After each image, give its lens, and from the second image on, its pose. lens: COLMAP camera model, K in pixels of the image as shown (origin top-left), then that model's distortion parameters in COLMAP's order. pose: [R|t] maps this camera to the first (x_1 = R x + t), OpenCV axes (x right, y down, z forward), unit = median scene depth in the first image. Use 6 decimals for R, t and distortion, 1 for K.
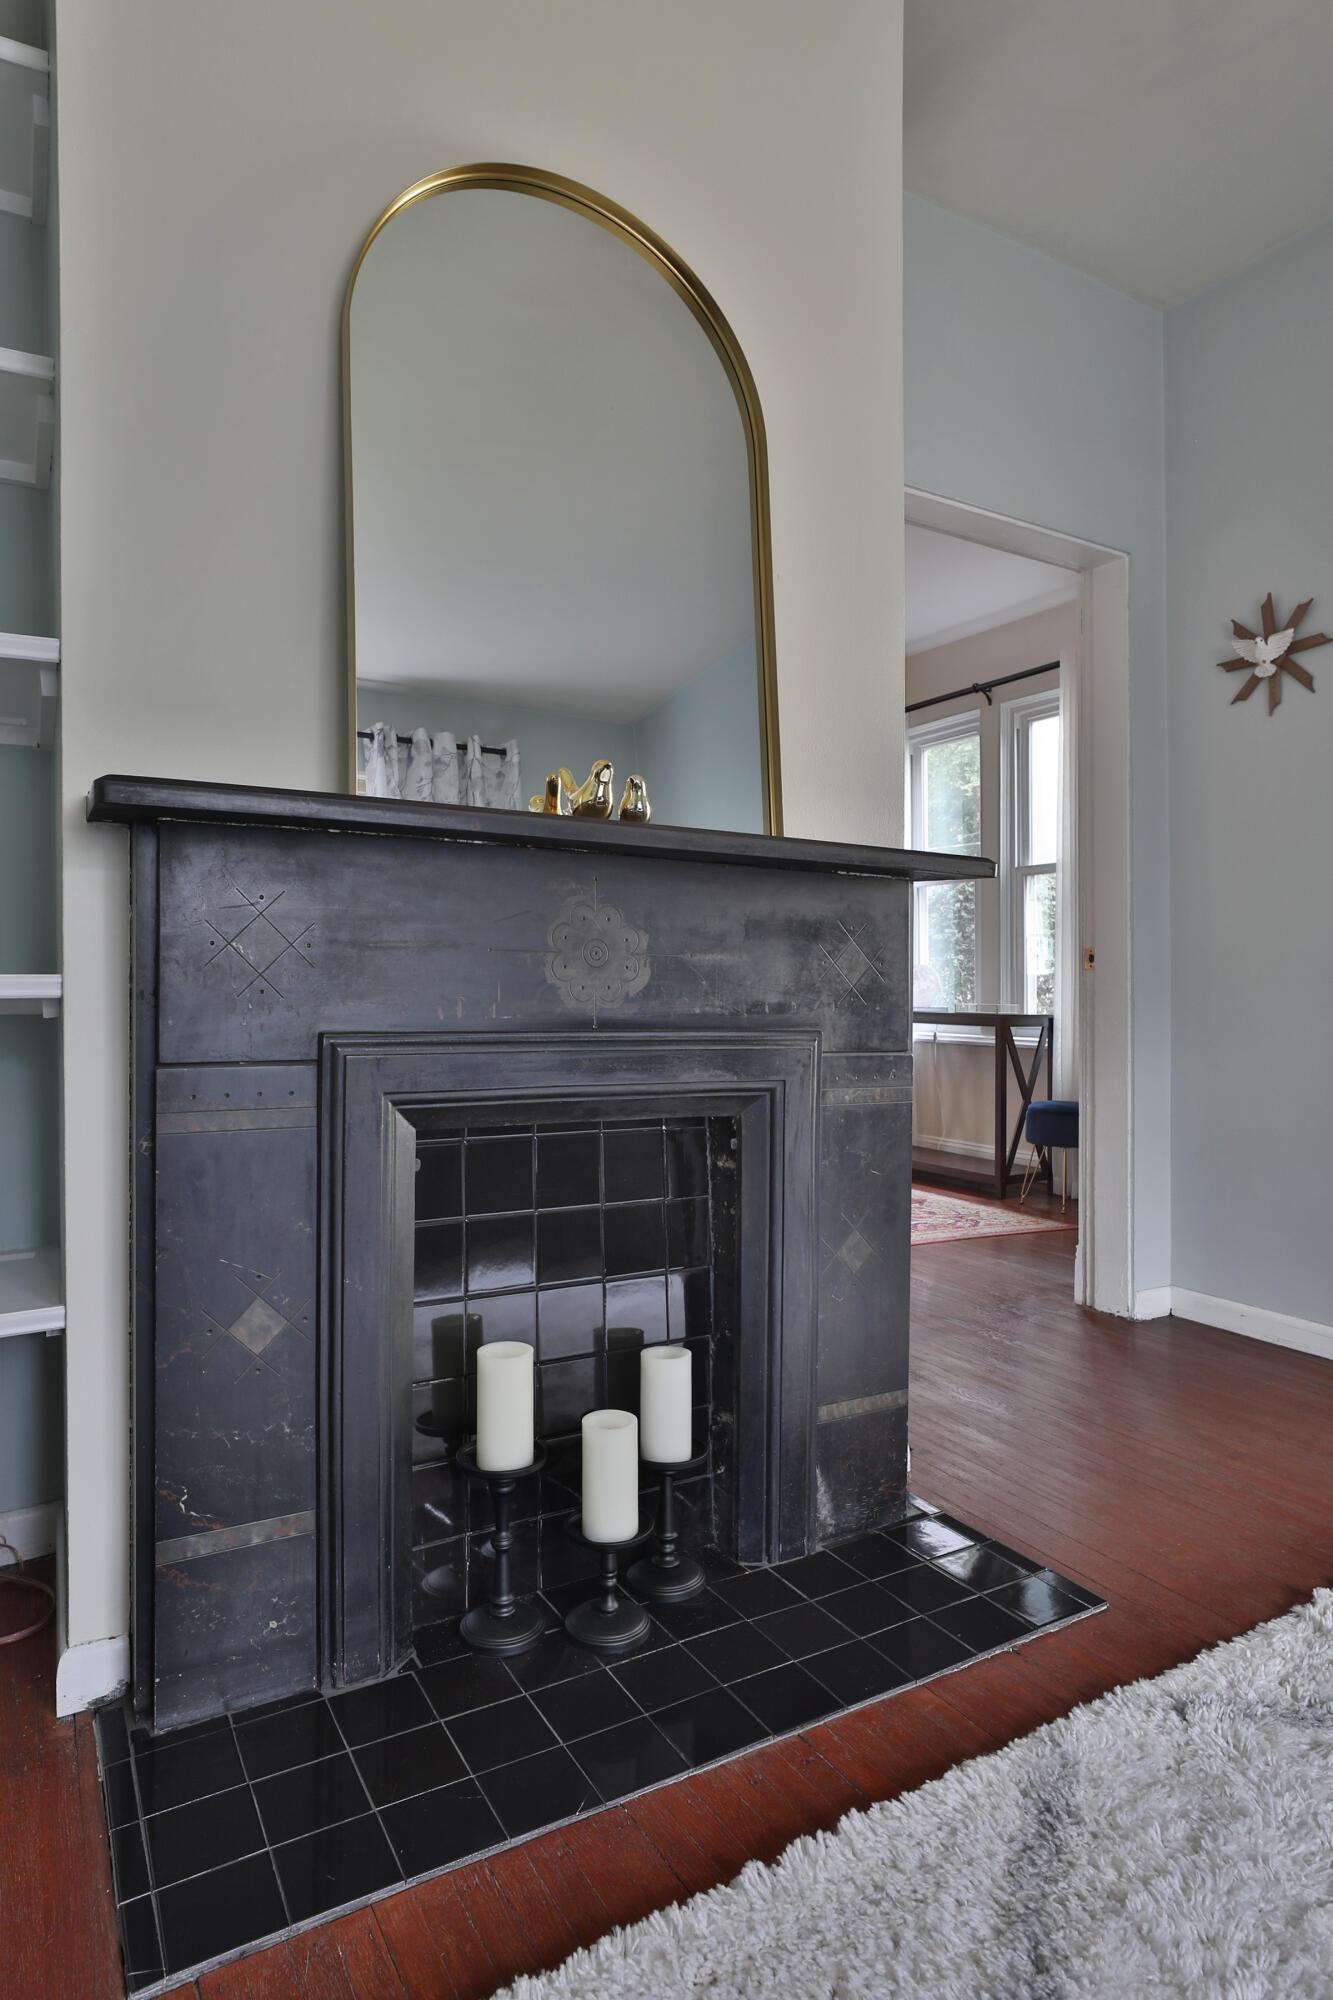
lens RADIAL K [[1143.0, 0, 672.9], [0, 1143.0, 1010.7], [0, 0, 1]] dist [-0.001747, -0.001375]
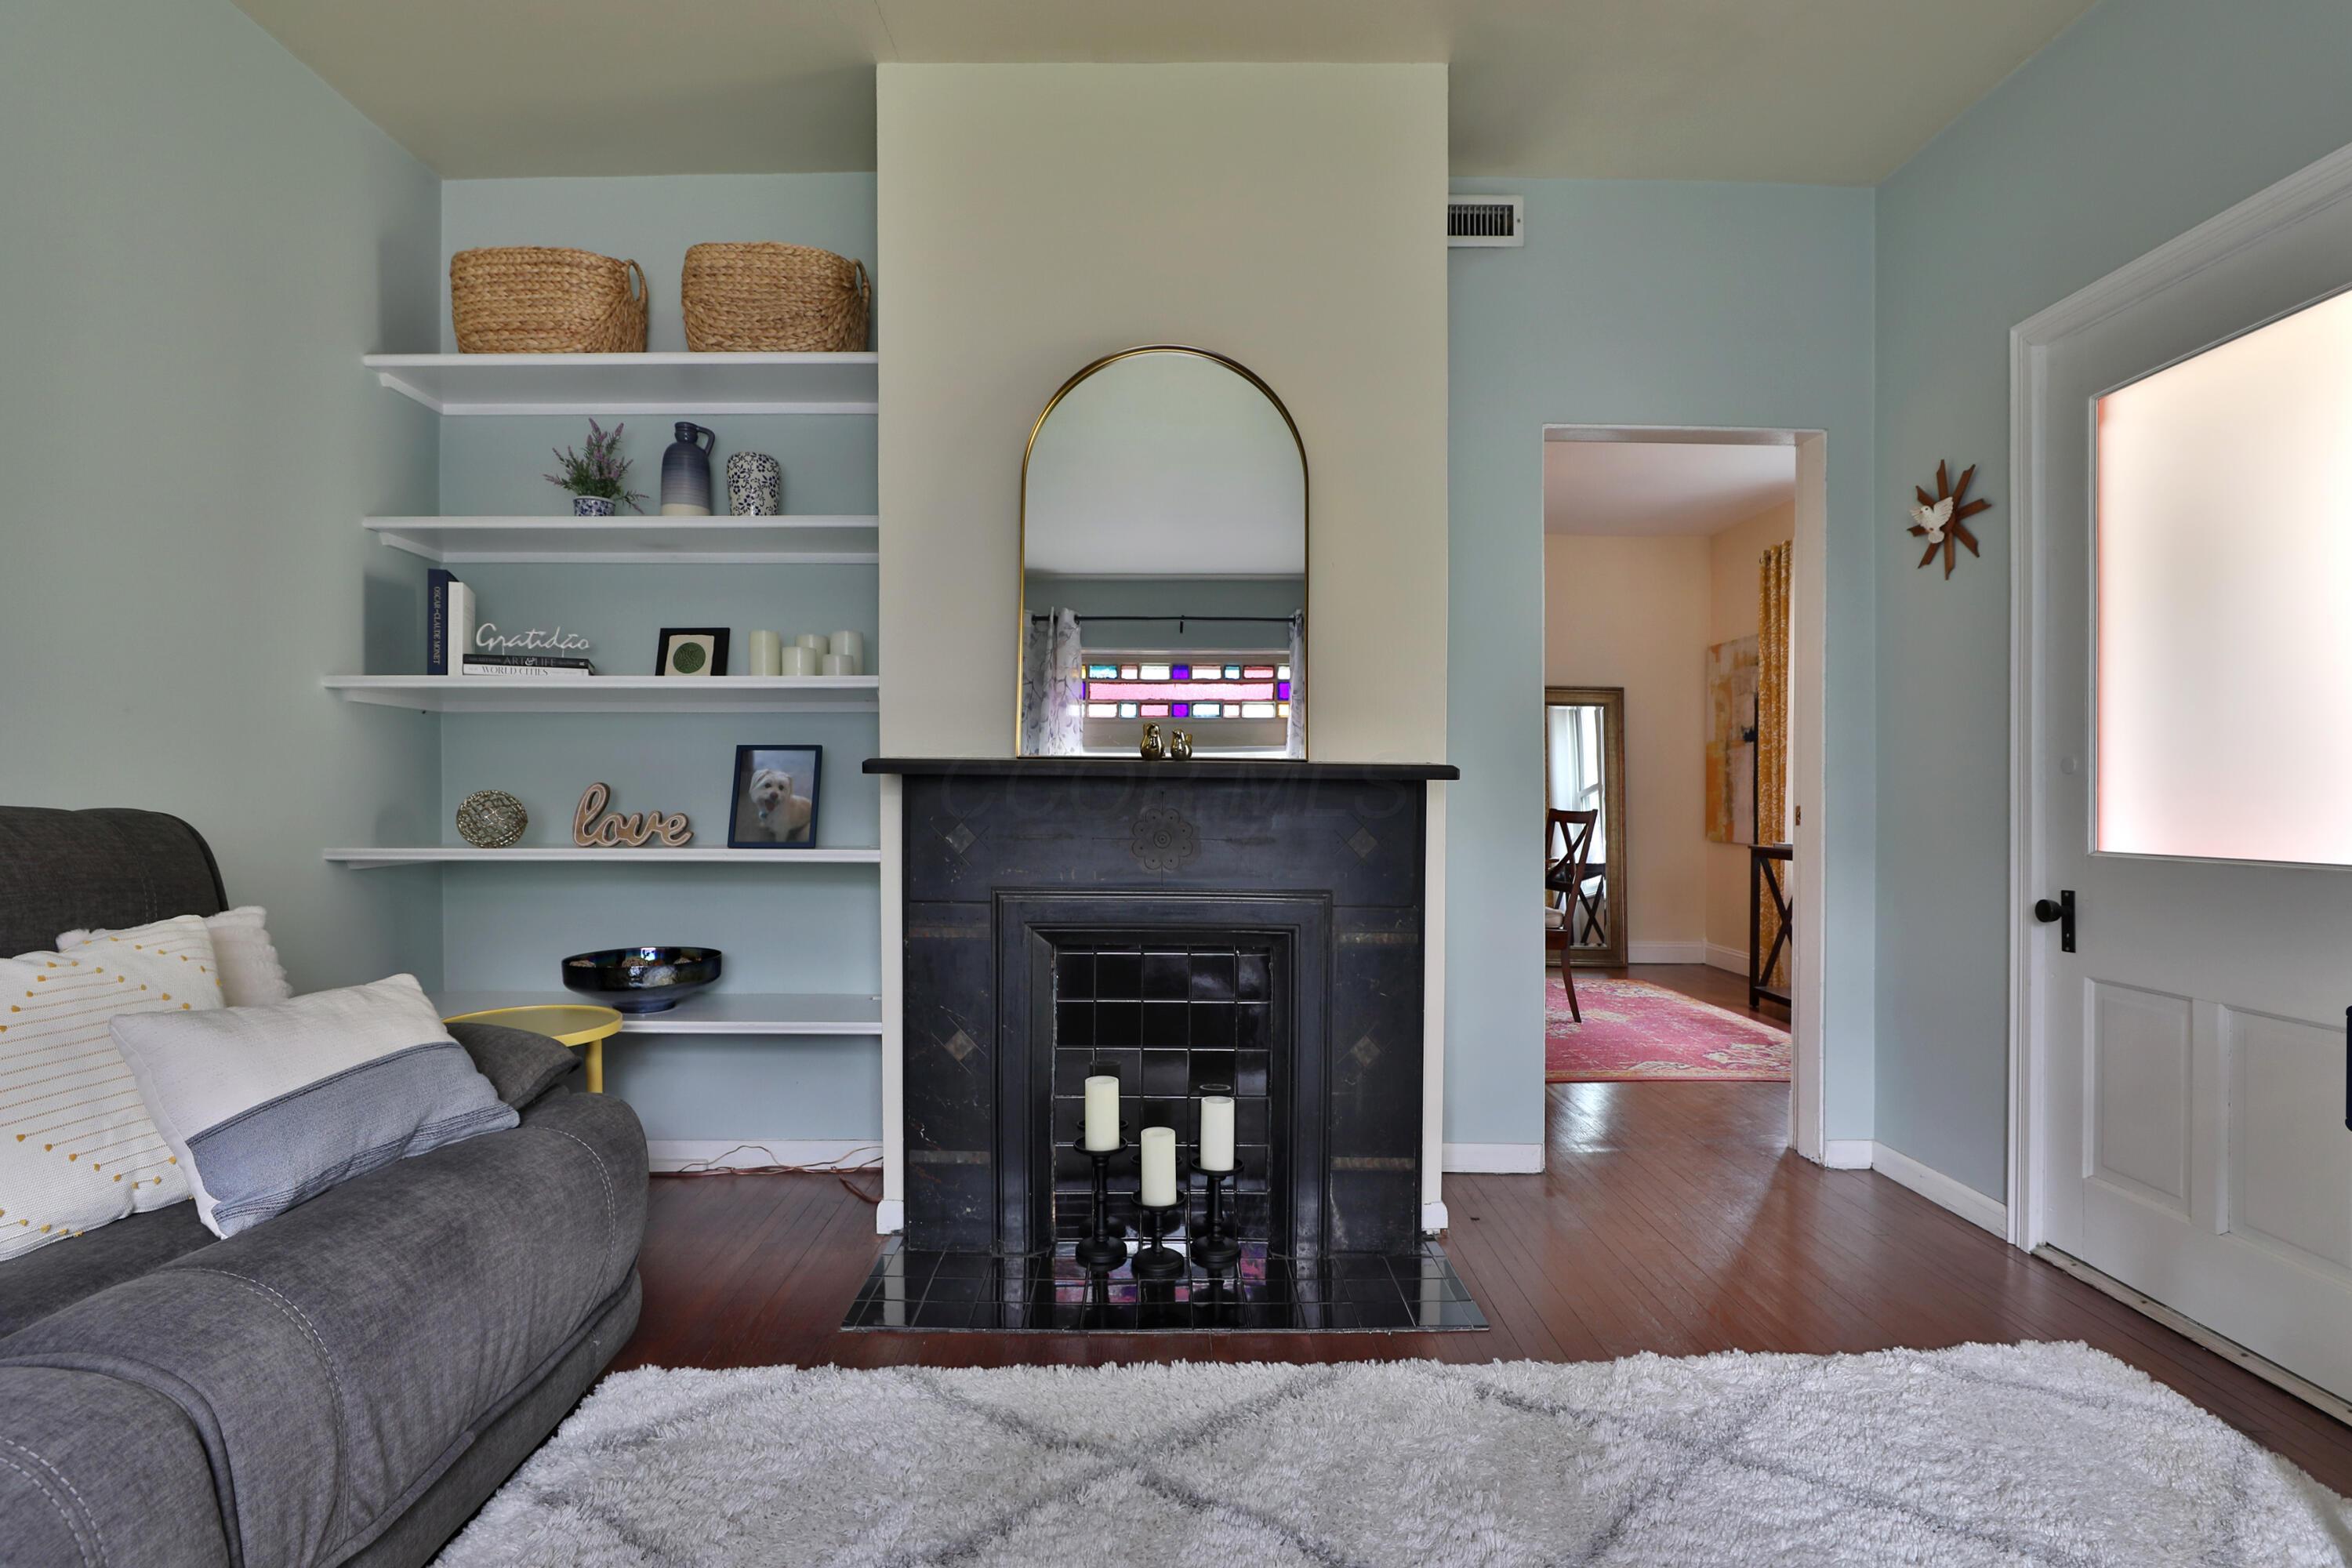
lens RADIAL K [[1144.7, 0, 1167.4], [0, 1144.7, 823.2], [0, 0, 1]] dist [-0.019475, 0.000429]
pose [[0.850914, 0.005453, -0.525277, 0.686470], [-0.003309, 0.999982, 0.005021, -0.071014], [0.525295, -0.002534, 0.850916, -0.301979]]
